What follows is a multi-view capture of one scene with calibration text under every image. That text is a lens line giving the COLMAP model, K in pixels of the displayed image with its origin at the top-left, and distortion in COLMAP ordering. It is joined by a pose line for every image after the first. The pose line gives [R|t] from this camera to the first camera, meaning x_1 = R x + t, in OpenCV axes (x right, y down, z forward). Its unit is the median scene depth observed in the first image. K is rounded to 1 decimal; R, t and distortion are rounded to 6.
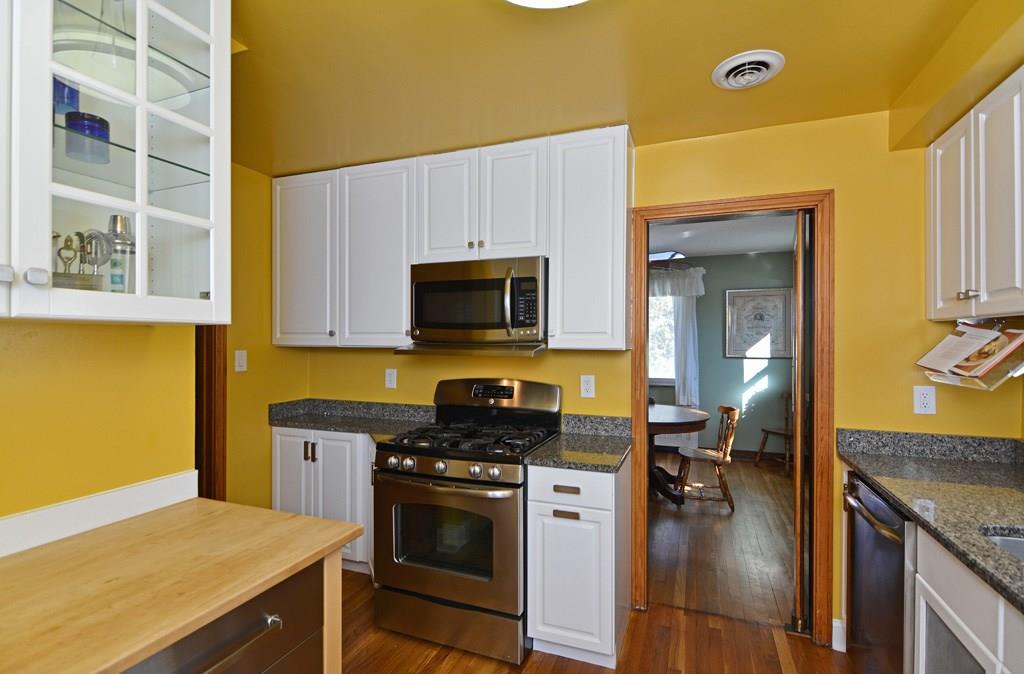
lens RADIAL K [[487.1, 0, 514.9], [0, 487.1, 340.1], [0, 0, 1]] dist [-0.000151, -0.000045]
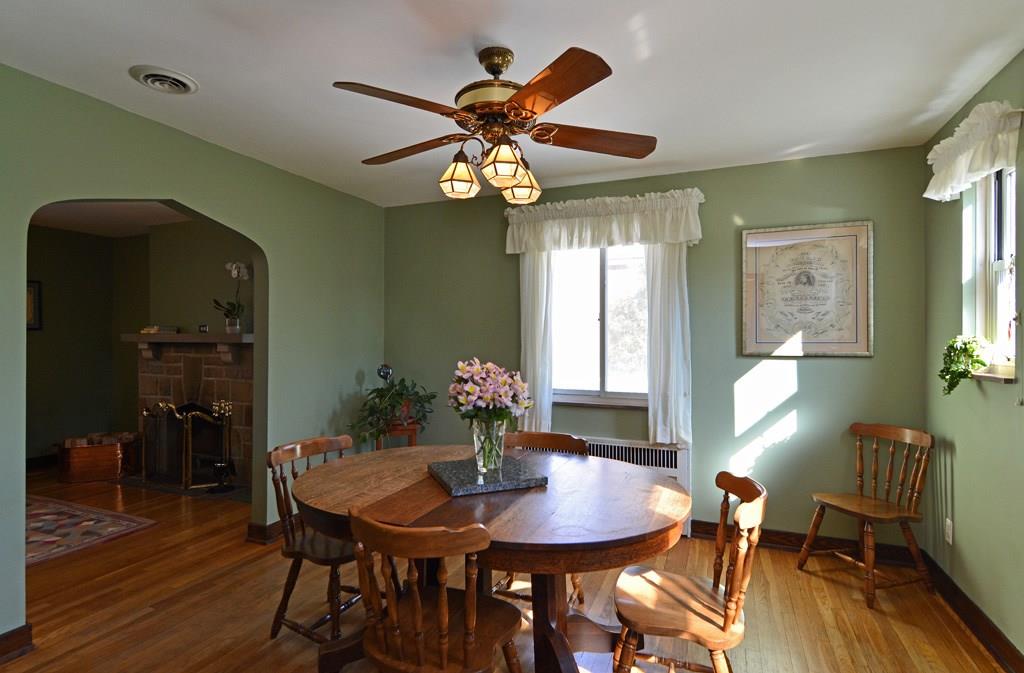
lens RADIAL K [[516.7, 0, 508.3], [0, 516.7, 337.4], [0, 0, 1]] dist [0.001869, -0.000204]
pose [[0.999502, 0.000400, -0.031564, 0.190522], [-0.000493, 0.999995, -0.002965, 0.017339], [0.031562, 0.002980, 0.999497, 0.414985]]
